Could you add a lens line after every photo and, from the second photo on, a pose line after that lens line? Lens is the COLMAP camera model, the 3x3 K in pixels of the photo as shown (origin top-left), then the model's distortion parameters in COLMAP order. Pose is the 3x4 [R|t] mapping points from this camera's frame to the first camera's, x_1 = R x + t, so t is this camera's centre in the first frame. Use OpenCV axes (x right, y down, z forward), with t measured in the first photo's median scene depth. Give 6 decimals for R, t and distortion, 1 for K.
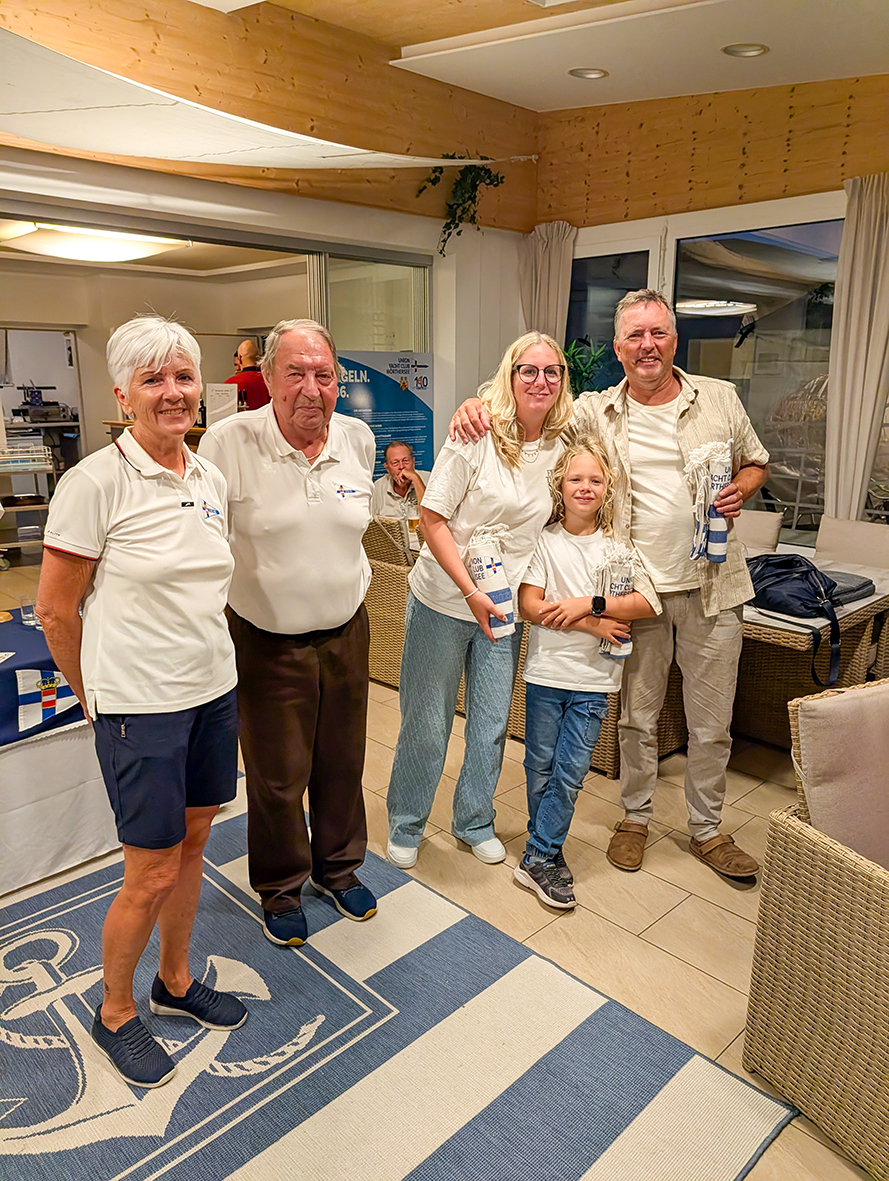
lens RADIAL K [[847.2, 0, 450.4], [0, 847.2, 592.5], [0, 0, 1]] dist [0.013175, -0.012452]
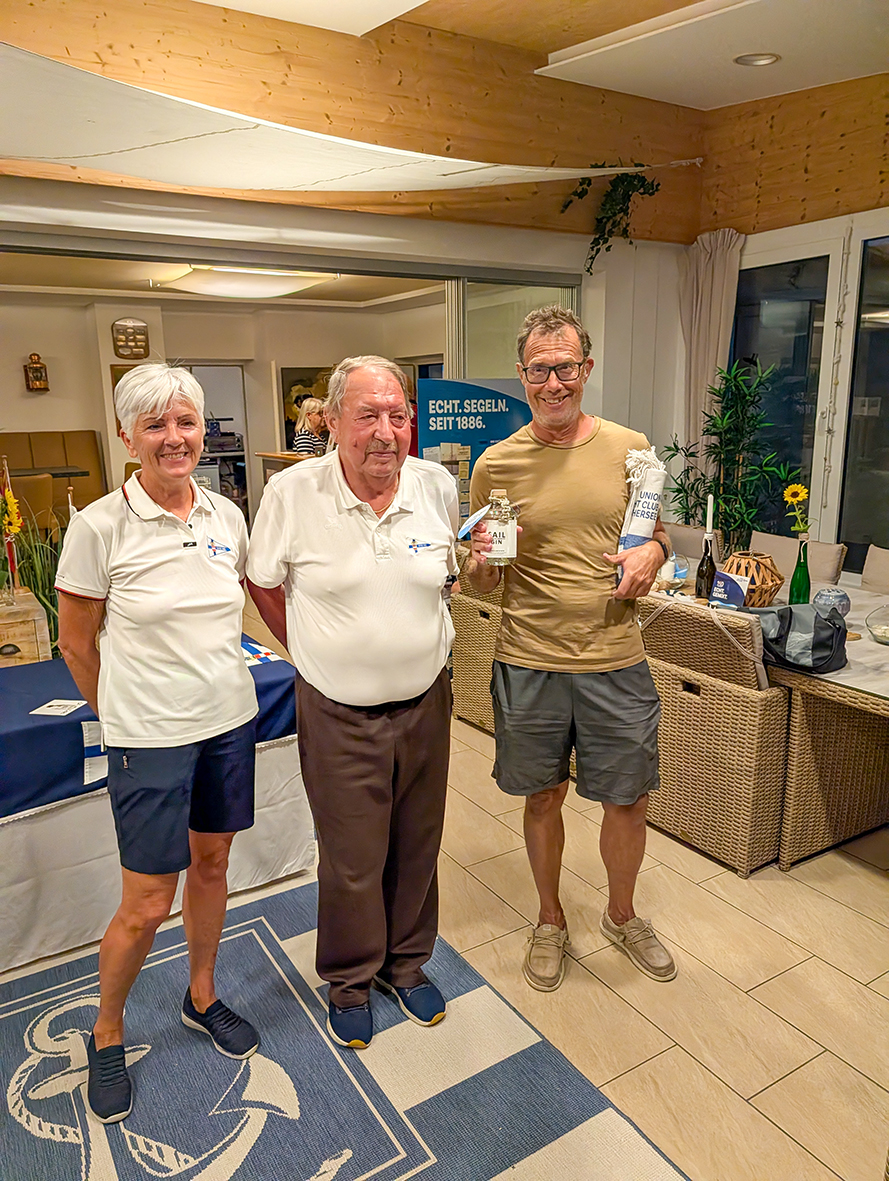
lens RADIAL K [[847.2, 0, 436.3], [0, 847.2, 606.2], [0, 0, 1]] dist [0.013175, -0.012452]
pose [[0.975156, 0.032027, -0.219192, 0.049478], [-0.034355, 0.999386, -0.006816, -0.025644], [0.218840, 0.014177, 0.975658, 0.073780]]
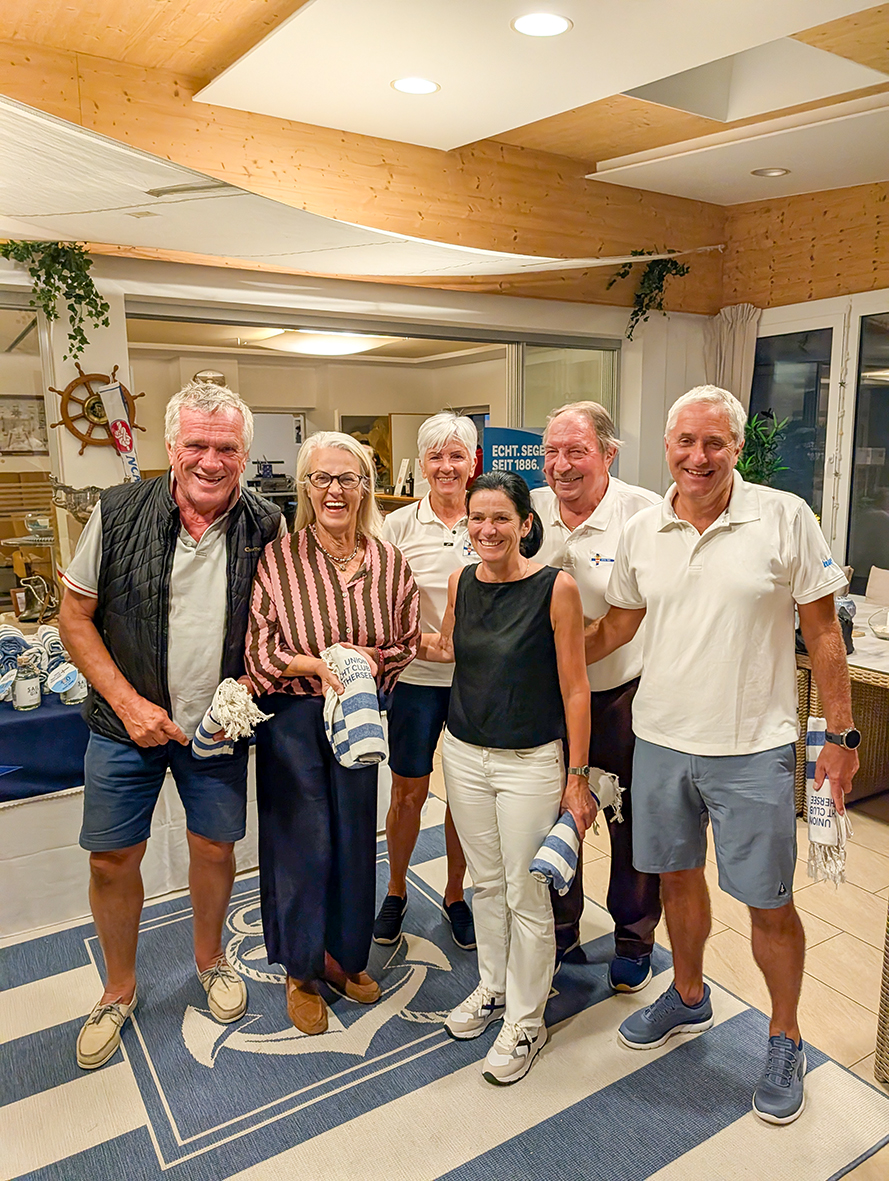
lens RADIAL K [[847.2, 0, 460.7], [0, 847.2, 591.9], [0, 0, 1]] dist [0.013175, -0.012452]
pose [[0.977459, 0.024363, -0.209713, 0.017119], [-0.041273, 0.996204, -0.076639, 0.019972], [0.207050, 0.083567, 0.974755, -0.091836]]
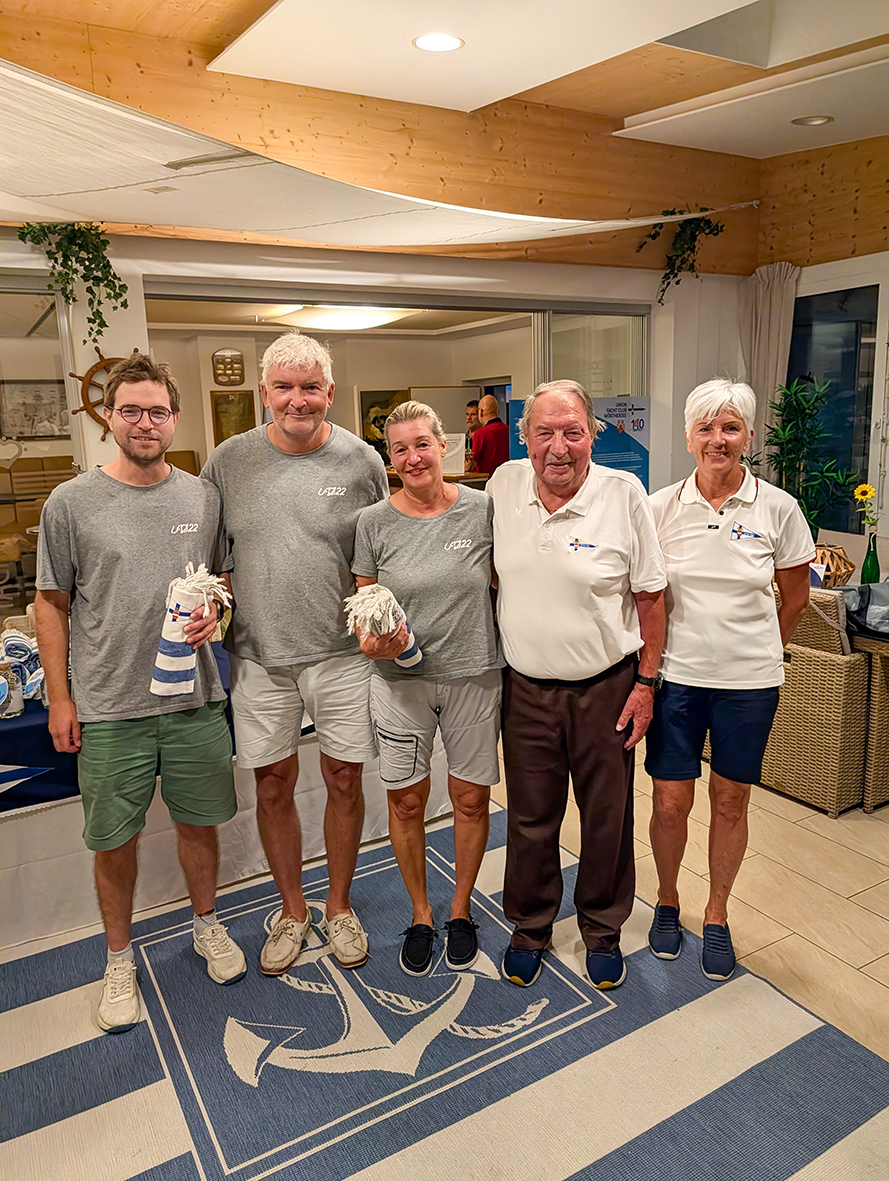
lens RADIAL K [[847.2, 0, 439.6], [0, 847.2, 581.0], [0, 0, 1]] dist [0.013175, -0.012452]
pose [[0.967328, 0.012058, -0.253243, -0.005054], [-0.026537, 0.998197, -0.053836, 0.006436], [0.252137, 0.058798, 0.965904, -0.065469]]
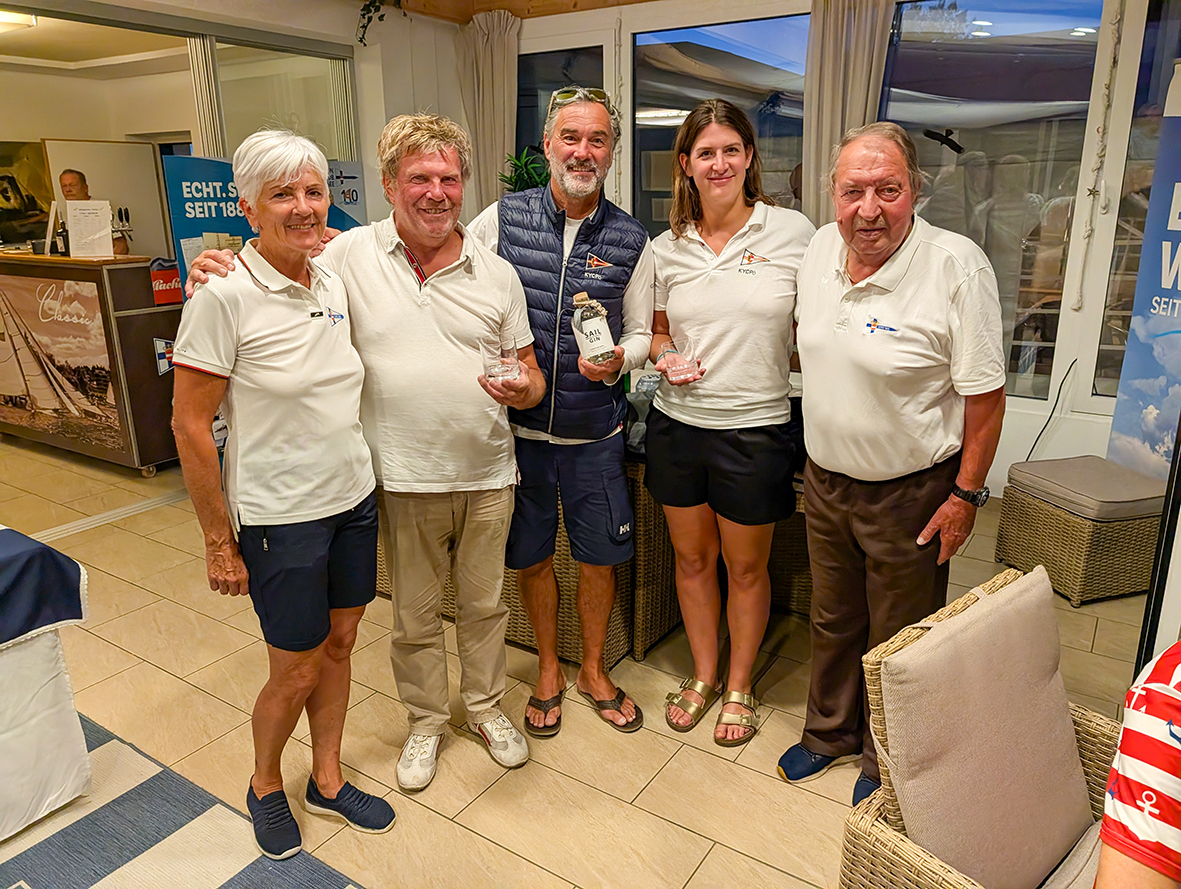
lens RADIAL K [[847.2, 0, 604.5], [0, 847.2, 426.5], [0, 0, 1]] dist [0.013175, -0.012452]
pose [[0.974774, -0.066139, 0.213171, 0.022502], [0.061404, 0.997698, 0.028764, -0.034660], [-0.214583, -0.014949, 0.976591, 0.143867]]
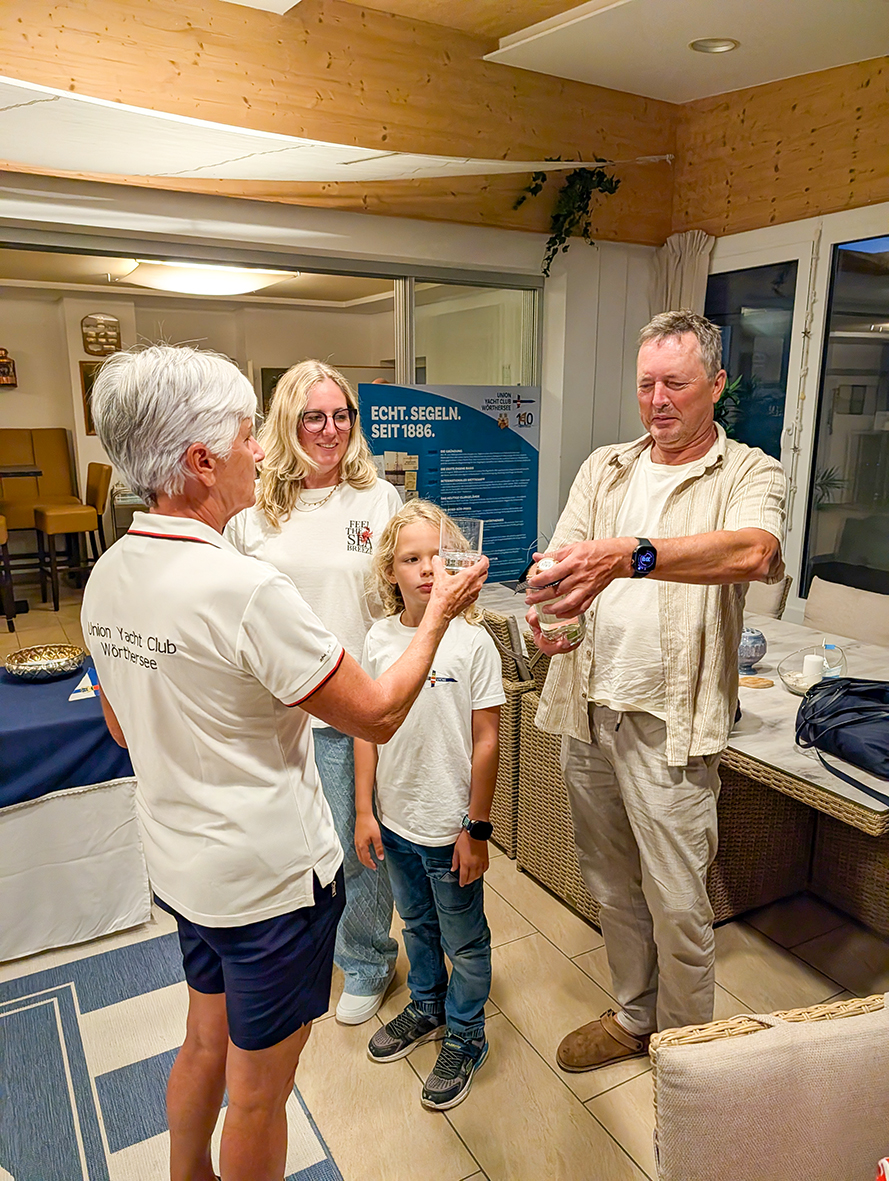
lens RADIAL K [[847.2, 0, 453.7], [0, 847.2, 606.8], [0, 0, 1]] dist [0.013175, -0.012452]
pose [[0.968781, 0.058437, -0.240934, 0.150363], [-0.062168, 0.998034, -0.007906, -0.052608], [0.239999, 0.022637, 0.970509, 0.163522]]
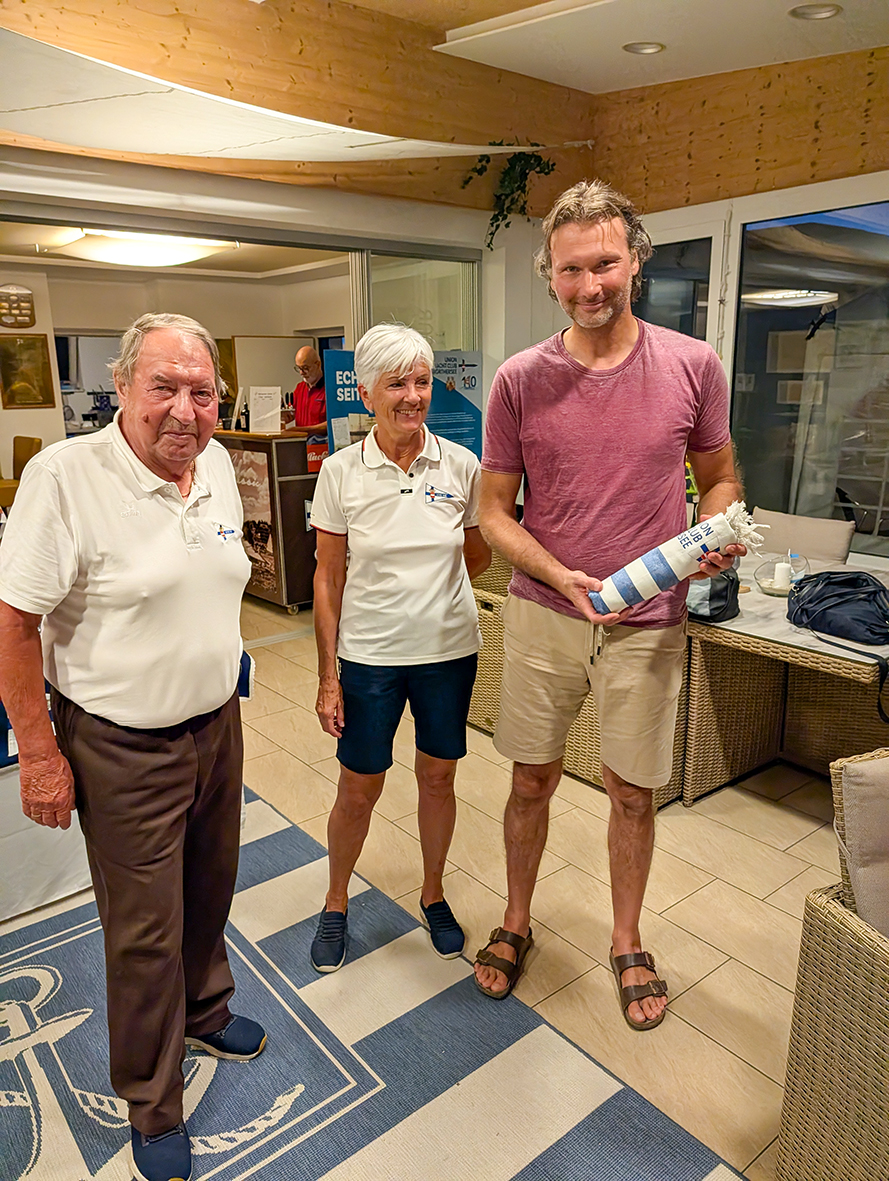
lens RADIAL K [[847.2, 0, 443.0], [0, 847.2, 594.3], [0, 0, 1]] dist [0.013175, -0.012452]
pose [[0.995486, 0.008635, -0.094514, 0.036810], [-0.008291, 0.999958, 0.004025, -0.014396], [0.094545, -0.003223, 0.995515, 0.050812]]
